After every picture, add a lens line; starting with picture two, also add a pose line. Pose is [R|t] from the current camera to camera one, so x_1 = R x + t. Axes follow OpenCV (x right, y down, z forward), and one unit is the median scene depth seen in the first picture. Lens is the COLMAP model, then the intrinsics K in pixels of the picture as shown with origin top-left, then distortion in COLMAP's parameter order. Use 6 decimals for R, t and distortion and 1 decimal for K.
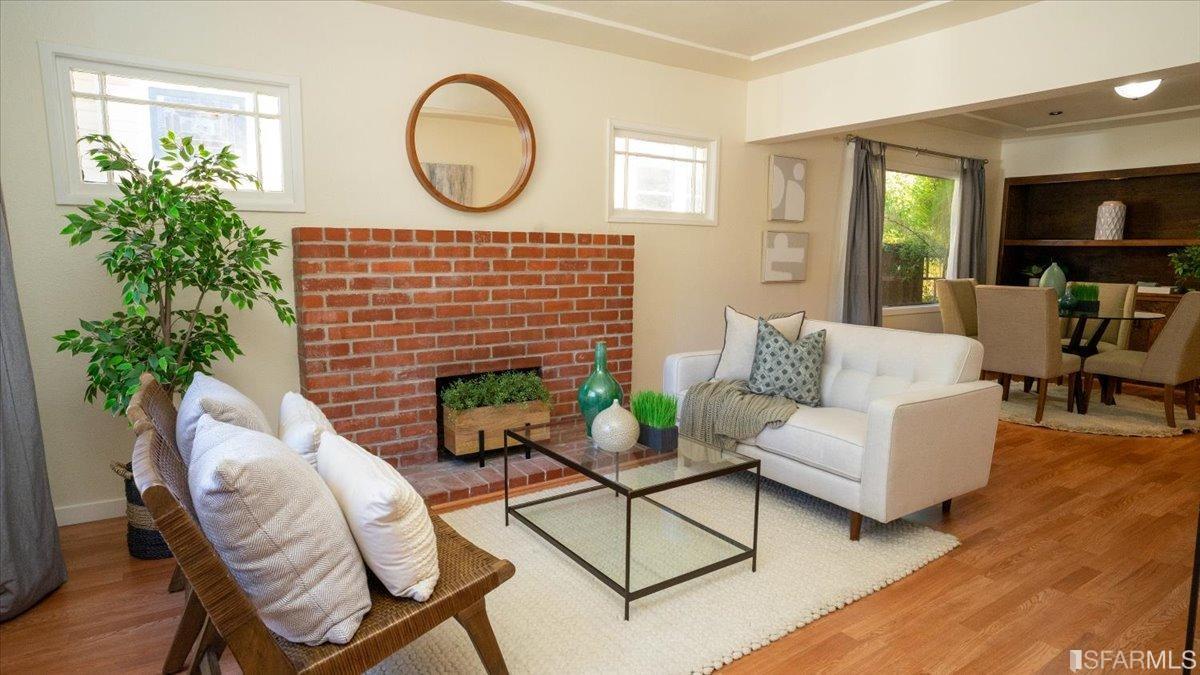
lens RADIAL K [[653.0, 0, 599.6], [0, 653.0, 336.8], [0, 0, 1]] dist [-0.053453, 0.038821]
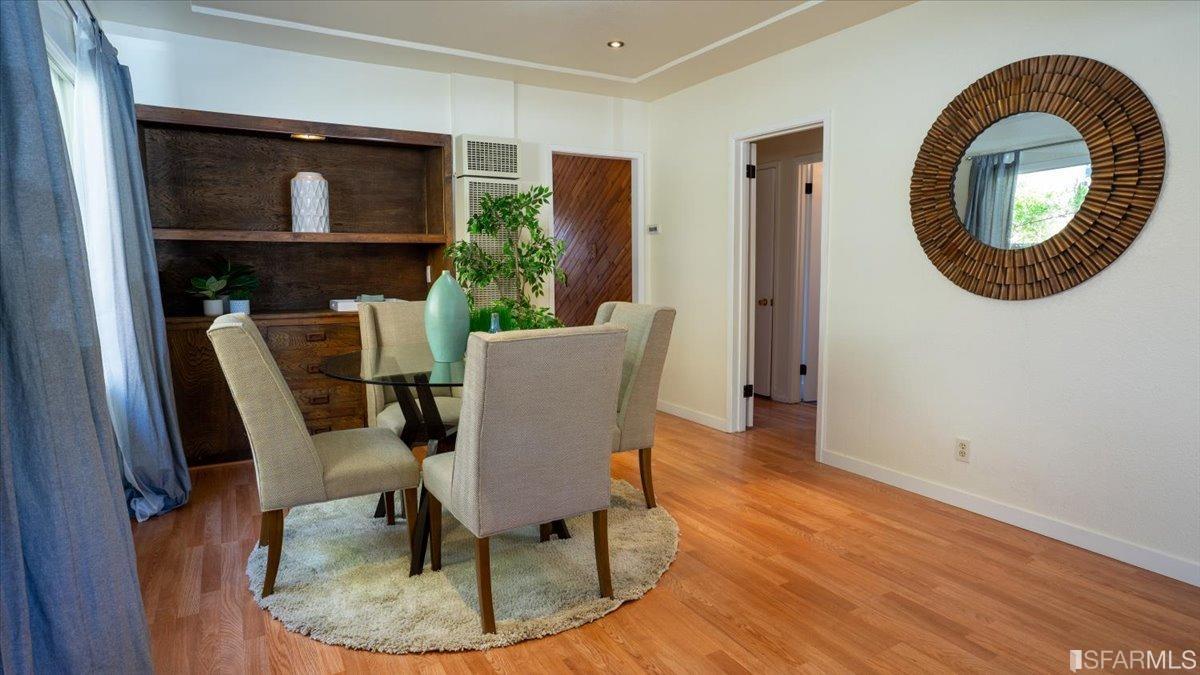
lens RADIAL K [[653.0, 0, 599.6], [0, 653.0, 336.8], [0, 0, 1]] dist [-0.053453, 0.038821]
pose [[0.065408, -0.115844, 0.991111, 0.160722], [0.130659, 0.985681, 0.106586, -0.080416], [-0.989267, 0.122526, 0.079608, 0.680622]]
